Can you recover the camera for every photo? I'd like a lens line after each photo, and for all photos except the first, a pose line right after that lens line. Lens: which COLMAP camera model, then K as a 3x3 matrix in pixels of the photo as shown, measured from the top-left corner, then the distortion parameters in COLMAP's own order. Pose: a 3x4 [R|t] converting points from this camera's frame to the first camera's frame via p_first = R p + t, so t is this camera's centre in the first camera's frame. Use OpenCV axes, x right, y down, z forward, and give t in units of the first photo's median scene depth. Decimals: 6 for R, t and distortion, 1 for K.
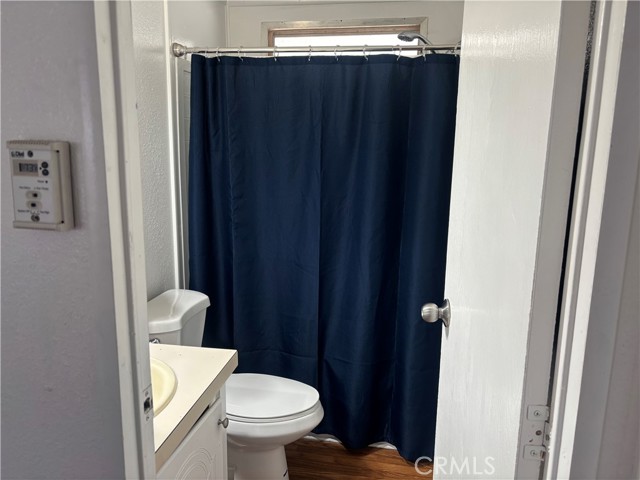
lens RADIAL K [[484.0, 0, 317.5], [0, 484.0, 248.9], [0, 0, 1]] dist [0.006522, 0.001805]
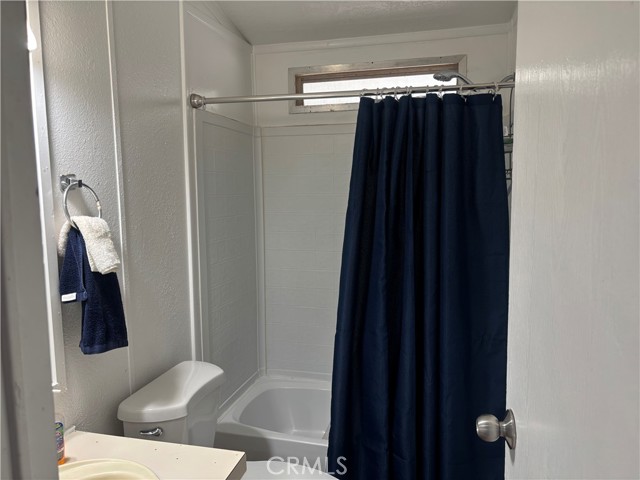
lens RADIAL K [[493.0, 0, 320.0], [0, 493.0, 240.0], [0, 0, 1]] dist [-0.003698, 0.001271]
pose [[0.996706, -0.019591, -0.078697, 0.021732], [0.011495, 0.994713, -0.102044, -0.045347], [0.080280, 0.100803, 0.991662, 0.107112]]
